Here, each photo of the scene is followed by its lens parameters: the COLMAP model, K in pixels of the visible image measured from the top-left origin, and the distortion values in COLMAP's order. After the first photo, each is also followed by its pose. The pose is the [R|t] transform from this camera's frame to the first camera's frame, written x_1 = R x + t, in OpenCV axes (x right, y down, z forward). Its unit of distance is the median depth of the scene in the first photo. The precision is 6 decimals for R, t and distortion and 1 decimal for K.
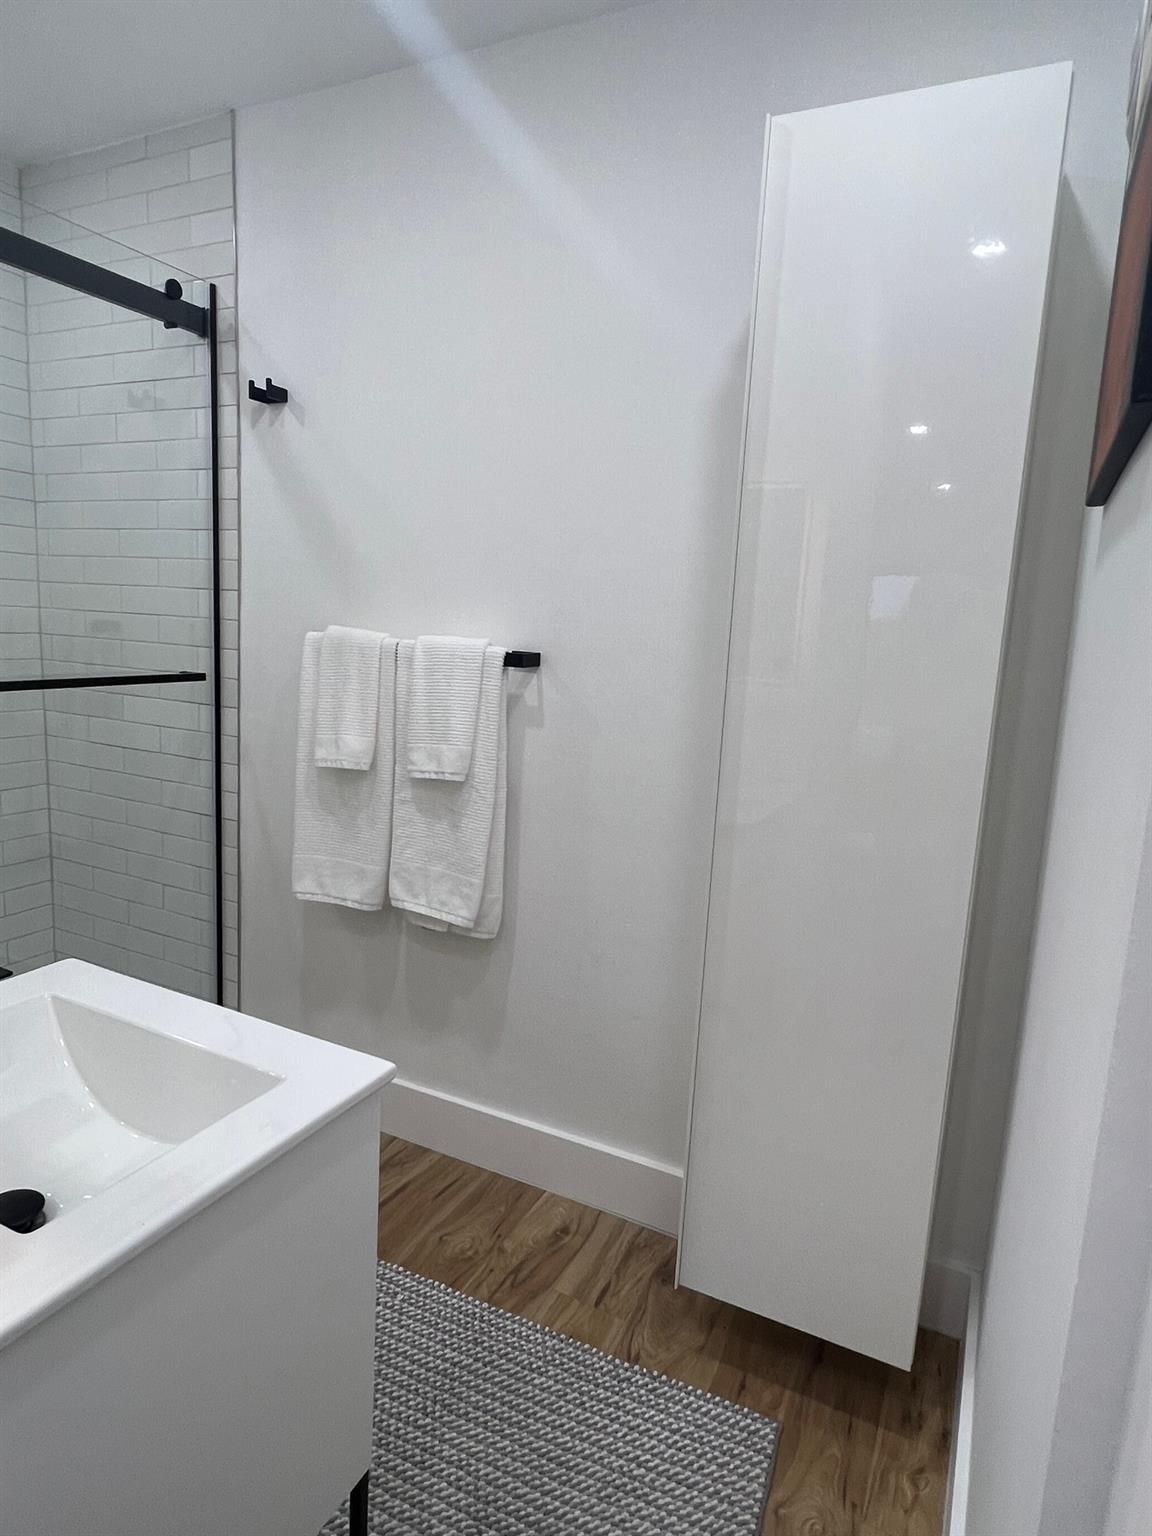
lens RADIAL K [[903.3, 0, 577.9], [0, 903.3, 753.1], [0, 0, 1]] dist [-0.000533, -0.002134]
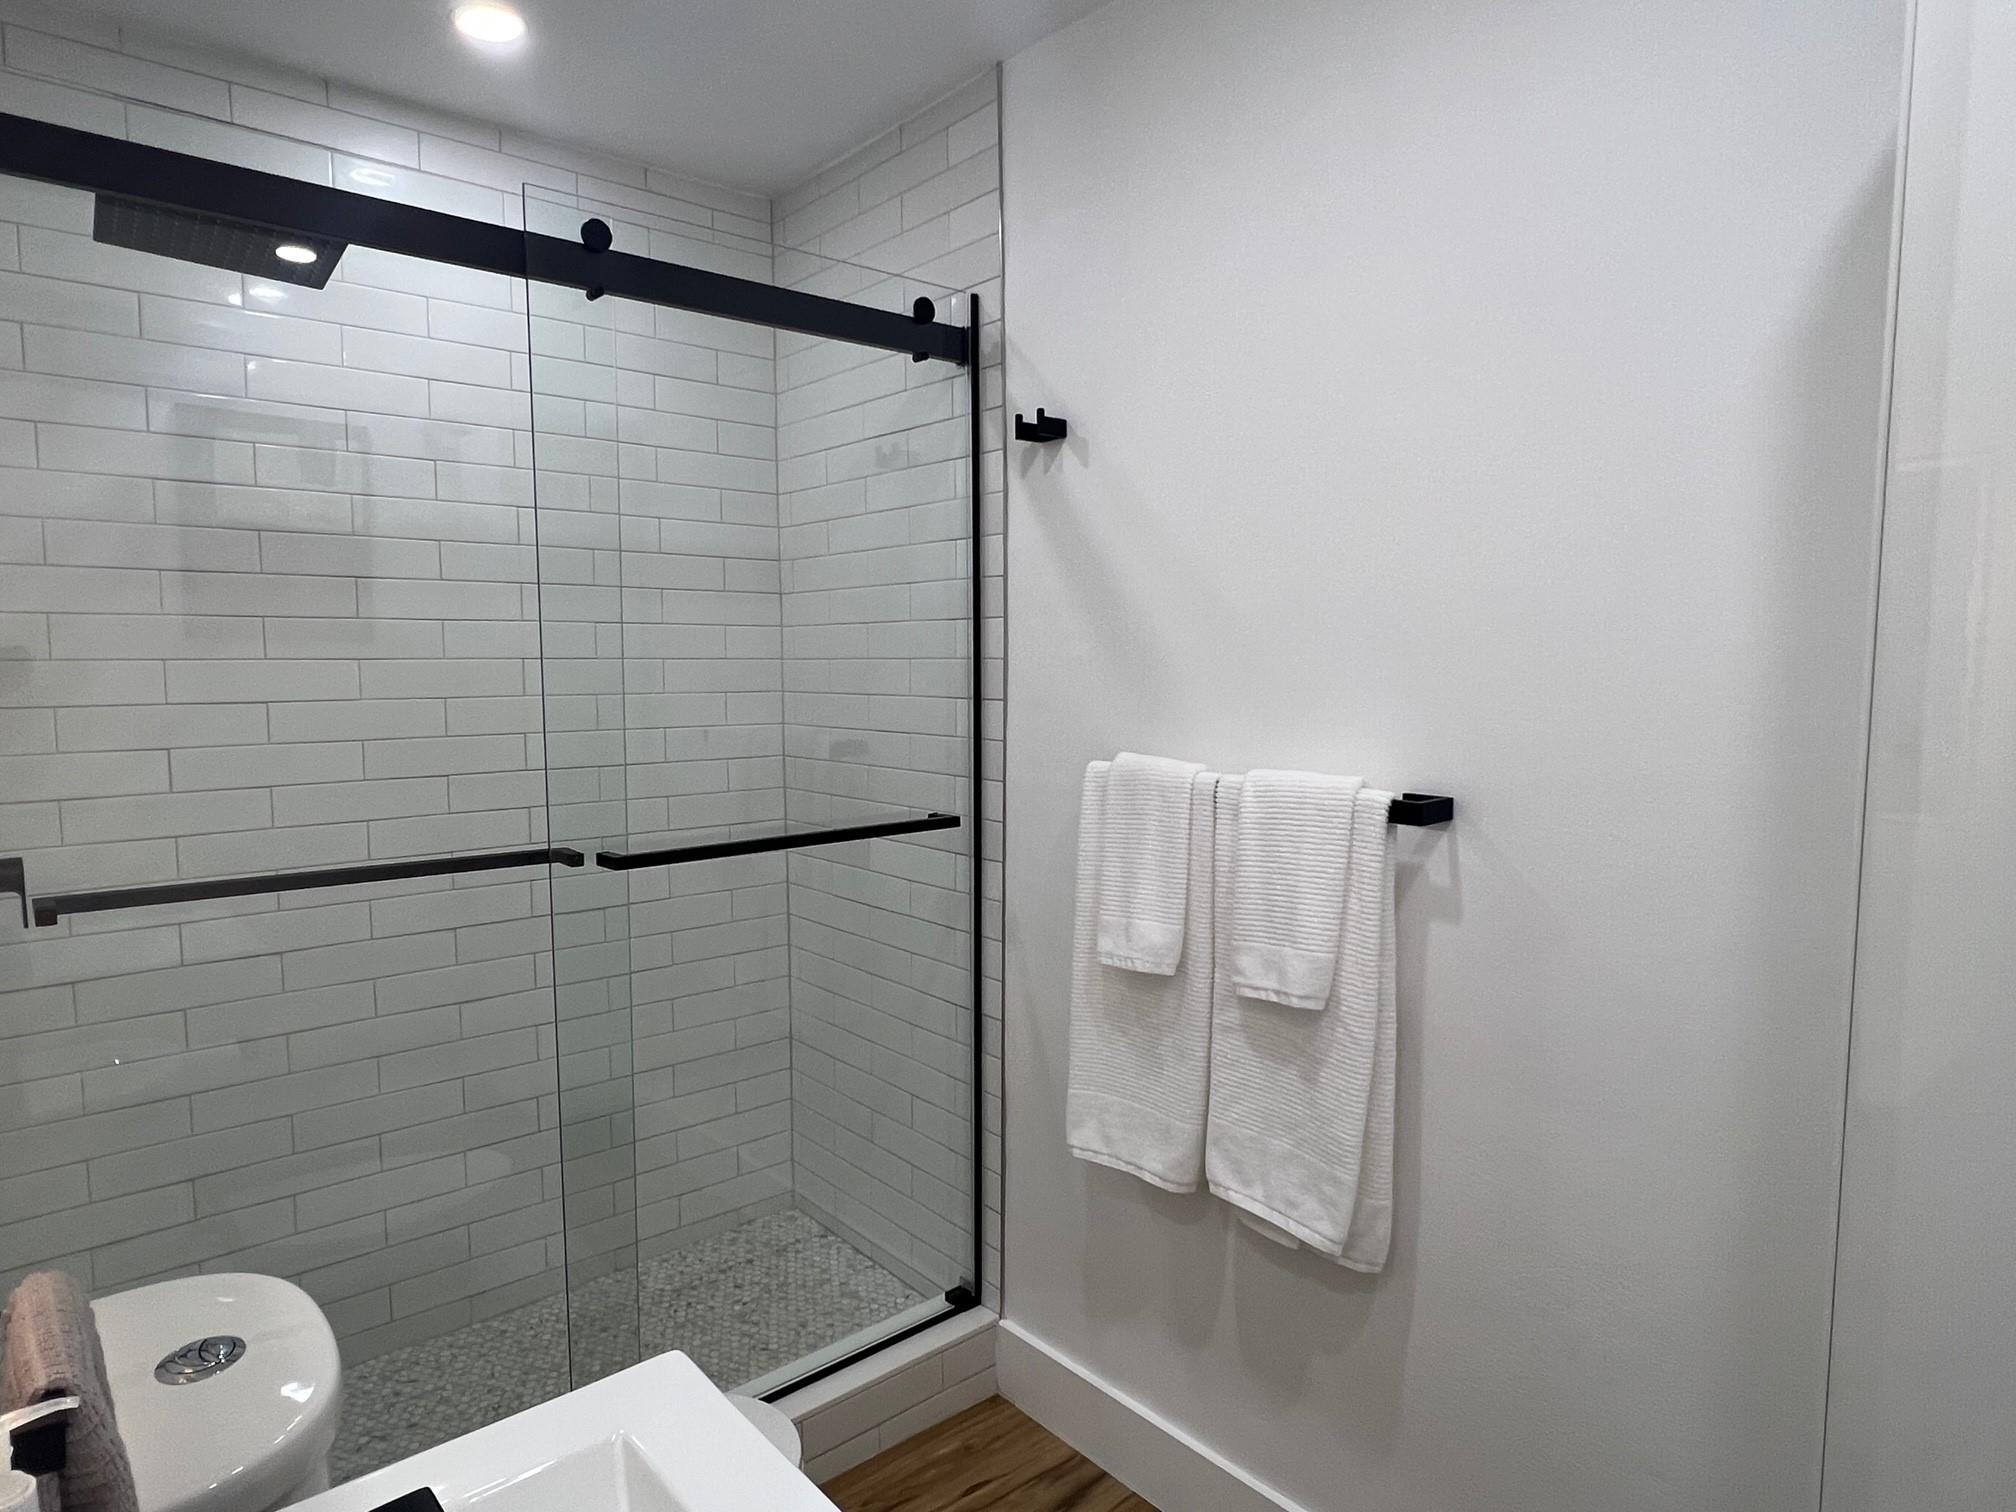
lens RADIAL K [[1185.5, 0, 1000.8], [0, 1185.5, 763.4], [0, 0, 1]] dist [-0.000533, -0.002134]
pose [[0.918309, -0.018889, -0.395413, -0.005286], [-0.010612, 0.997327, -0.072289, -0.065131], [0.395721, 0.070579, 0.915654, 0.145058]]
